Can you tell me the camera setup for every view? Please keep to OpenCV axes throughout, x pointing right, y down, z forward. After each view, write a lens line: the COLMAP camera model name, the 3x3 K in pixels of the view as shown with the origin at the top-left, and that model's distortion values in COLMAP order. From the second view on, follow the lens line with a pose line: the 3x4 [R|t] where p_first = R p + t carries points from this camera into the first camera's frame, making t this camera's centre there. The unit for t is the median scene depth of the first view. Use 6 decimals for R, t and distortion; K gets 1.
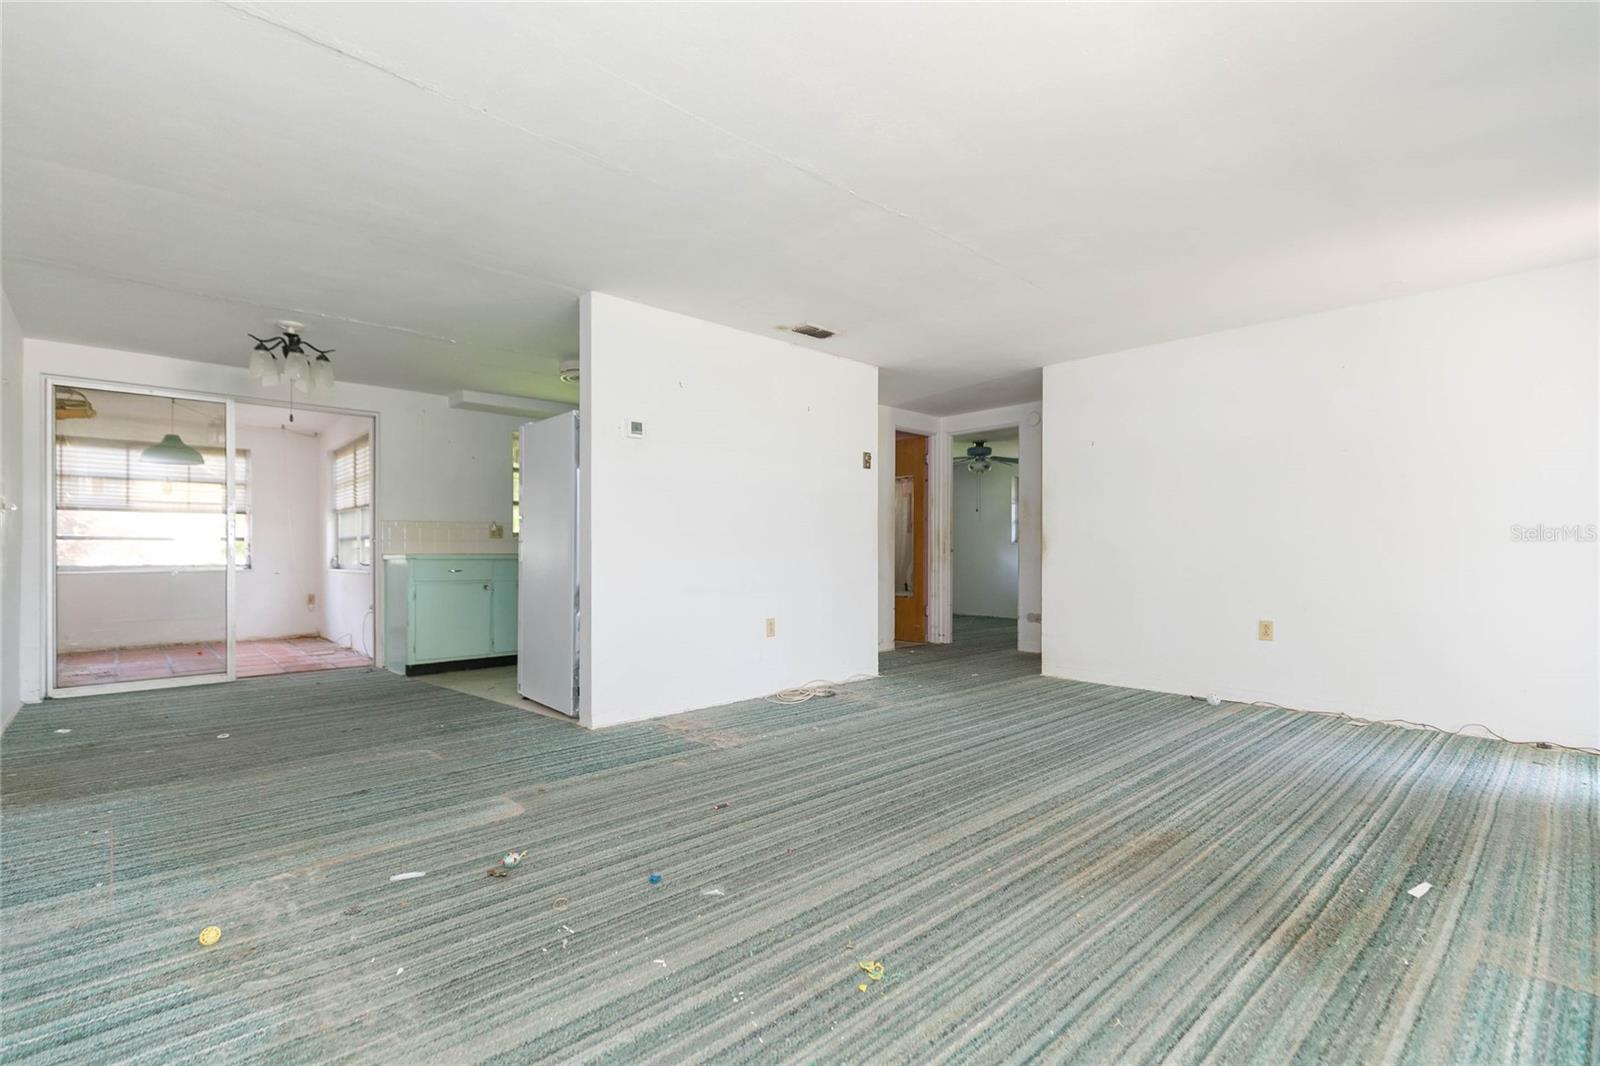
lens RADIAL K [[719.9, 0, 804.1], [0, 719.9, 558.0], [0, 0, 1]] dist [0.004354, -0.000591]
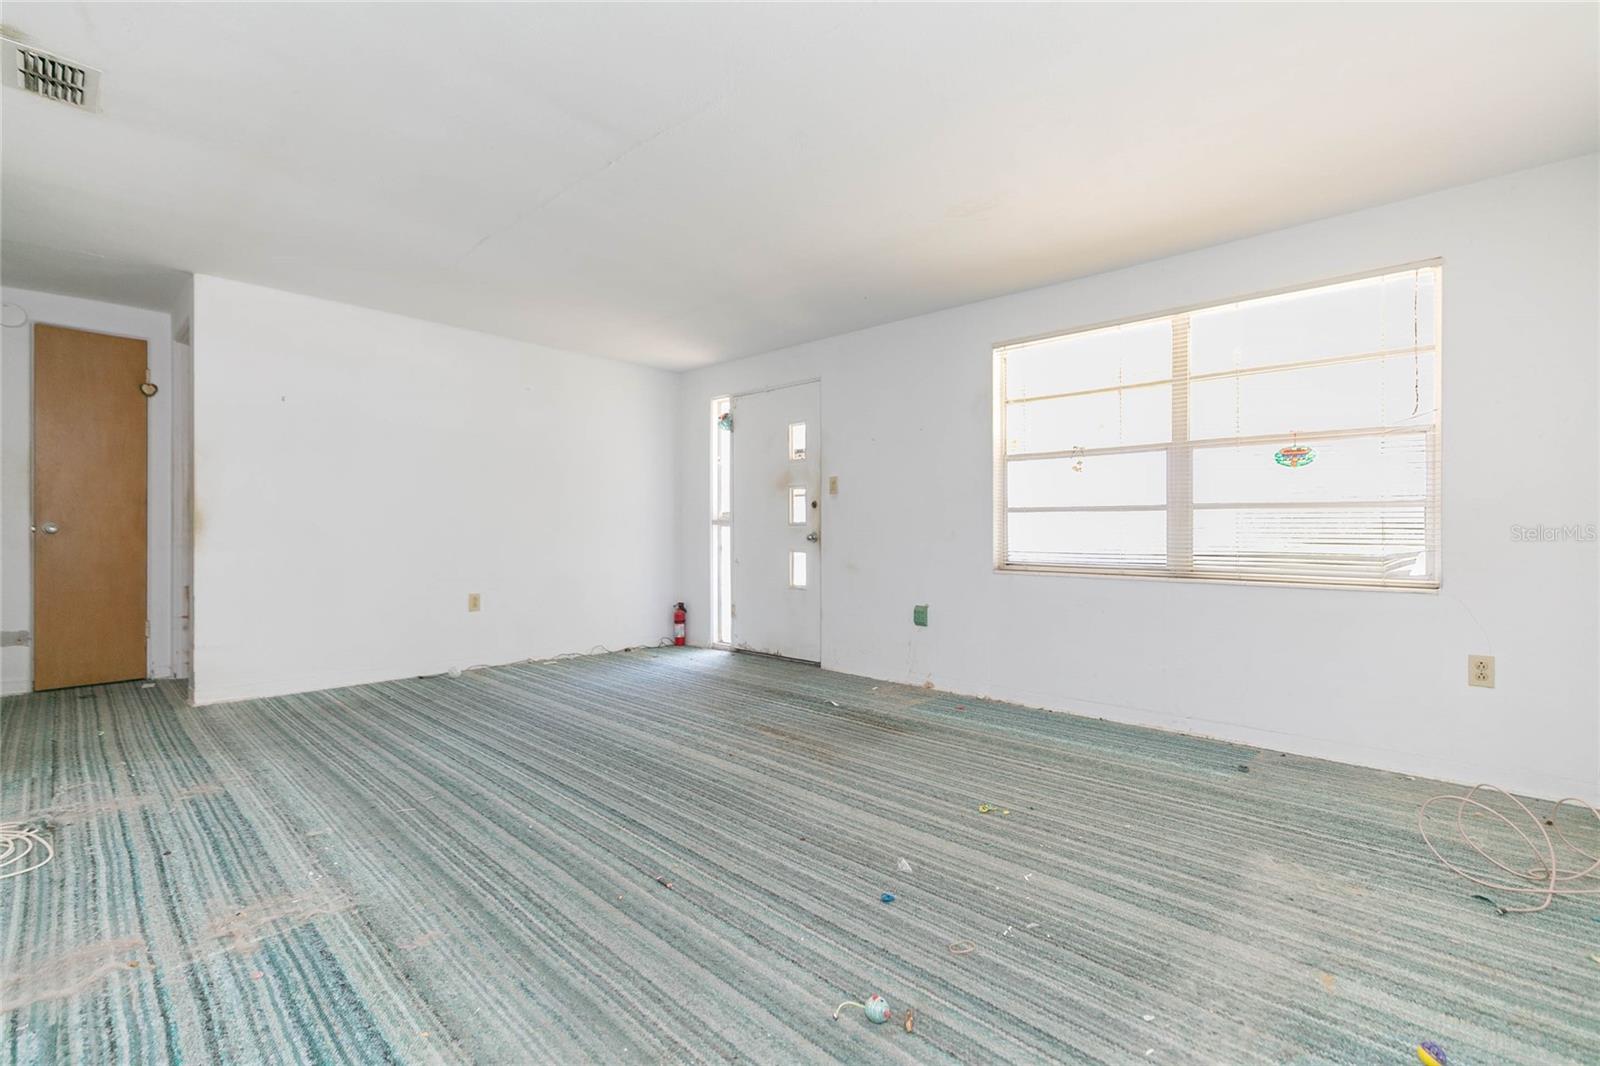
lens RADIAL K [[719.9, 0, 817.6], [0, 719.9, 528.6], [0, 0, 1]] dist [0.004354, -0.000591]
pose [[-0.071690, 0.003709, 0.997420, -0.867476], [0.003492, 0.999988, -0.003467, -0.014966], [-0.997421, 0.003235, -0.071702, 0.898647]]
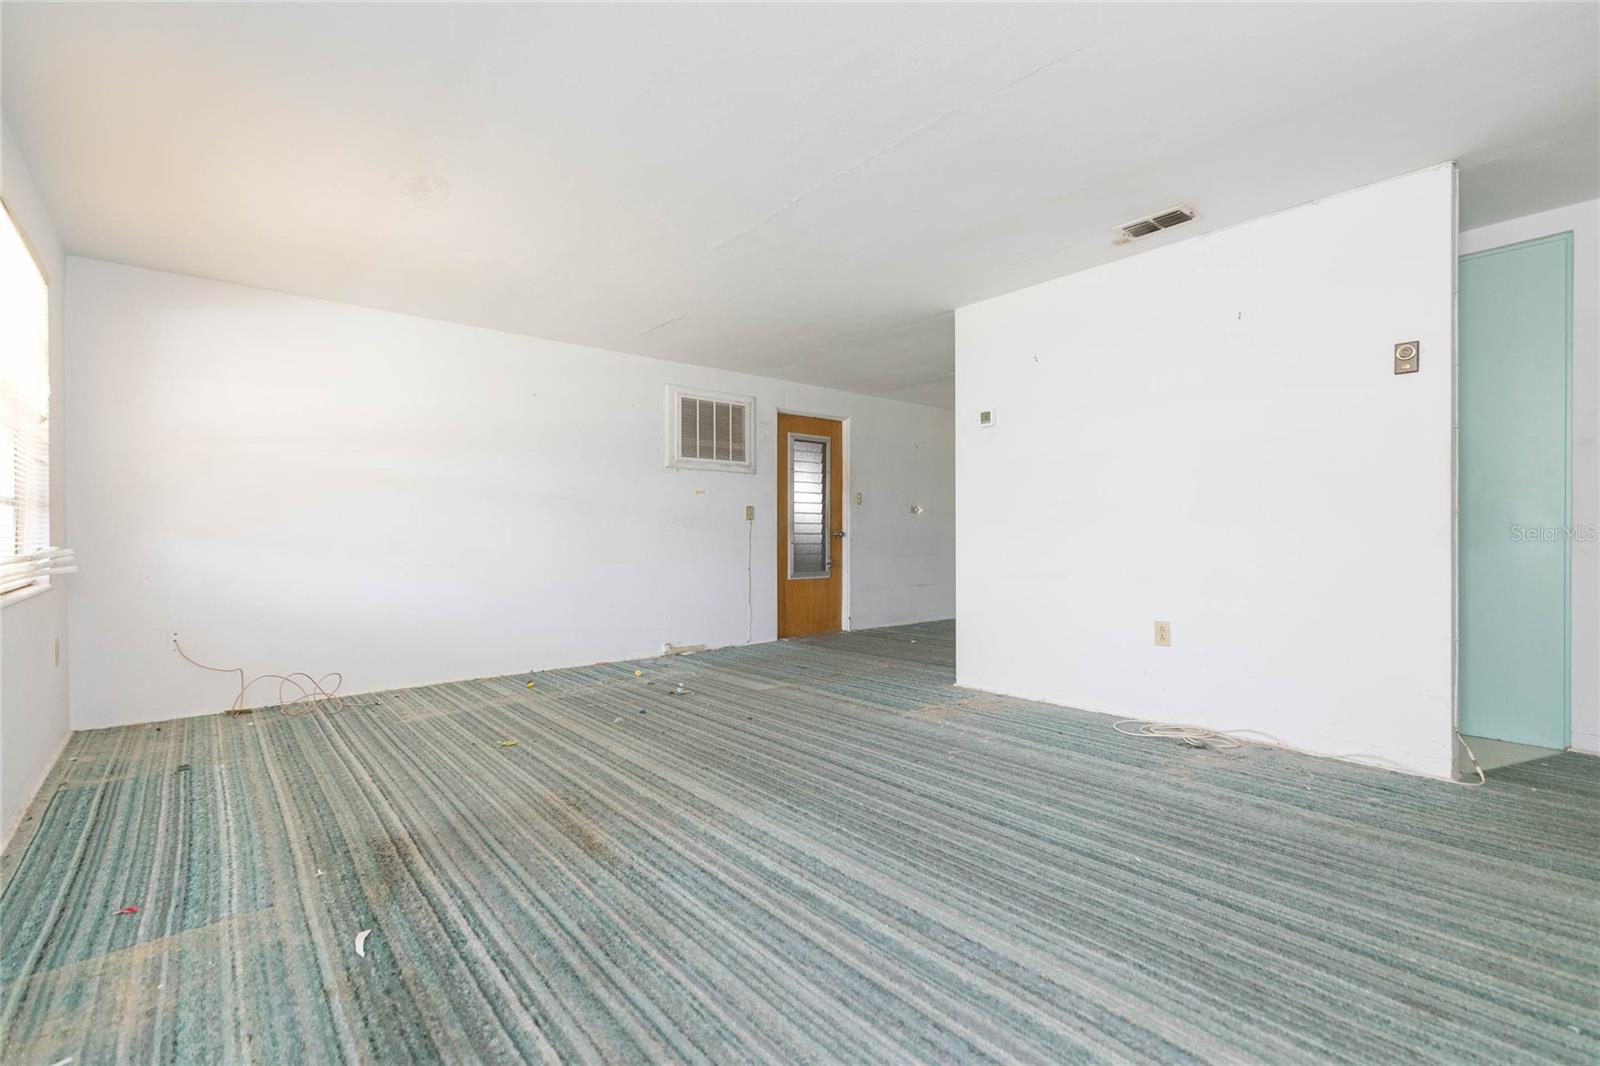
lens RADIAL K [[719.9, 0, 814.1], [0, 719.9, 535.9], [0, 0, 1]] dist [0.004354, -0.000591]
pose [[-0.040089, 0.002590, -0.999193, 1.265160], [-0.003703, 0.999989, 0.002740, -0.009976], [0.999189, 0.003809, -0.040079, 1.179502]]
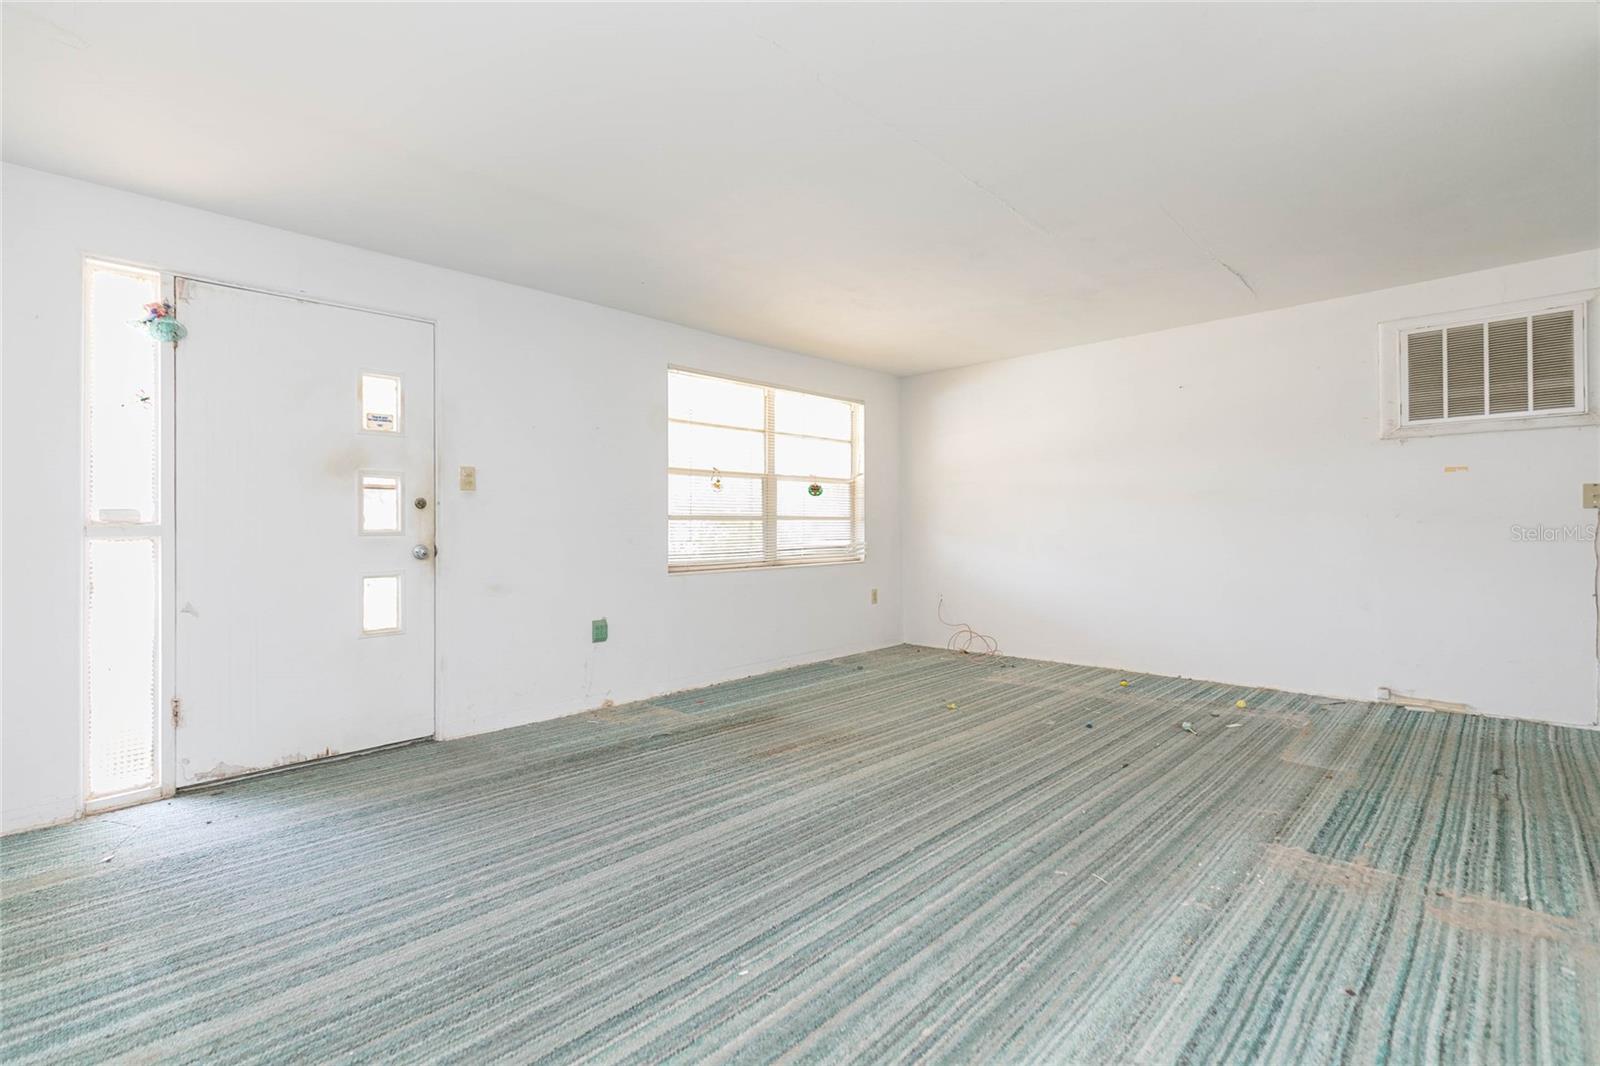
lens RADIAL K [[719.9, 0, 803.0], [0, 719.9, 521.2], [0, 0, 1]] dist [0.004354, -0.000591]
pose [[-0.998416, 0.011104, -0.055148, 0.452953], [0.011200, 0.999936, -0.001430, -0.045331], [0.055128, -0.002045, -0.998477, 2.119472]]
